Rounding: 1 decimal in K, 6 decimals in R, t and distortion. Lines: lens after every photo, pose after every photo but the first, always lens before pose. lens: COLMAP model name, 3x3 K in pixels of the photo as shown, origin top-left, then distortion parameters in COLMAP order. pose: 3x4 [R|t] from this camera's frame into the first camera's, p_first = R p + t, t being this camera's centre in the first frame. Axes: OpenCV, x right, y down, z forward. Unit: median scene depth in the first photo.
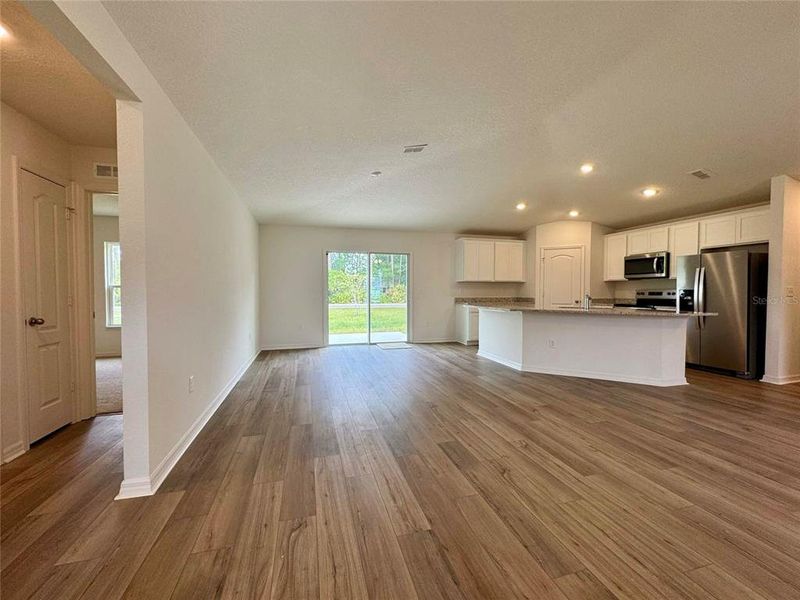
lens RADIAL K [[331.0, 0, 400.0], [0, 331.0, 300.0], [0, 0, 1]] dist [0.001476, 0.000437]
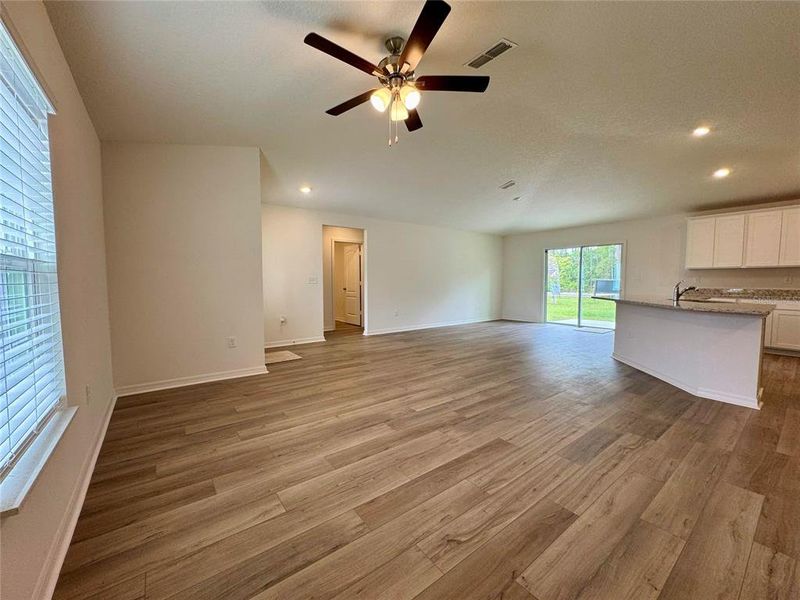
lens RADIAL K [[318.4, 0, 400.0], [0, 318.4, 300.0], [0, 0, 1]] dist [-0.002134, -0.000344]
pose [[0.365626, 0.059259, -0.928873, 0.997766], [-0.027921, 0.998220, 0.052693, 0.000705], [0.930343, 0.006669, 0.366630, 0.015732]]
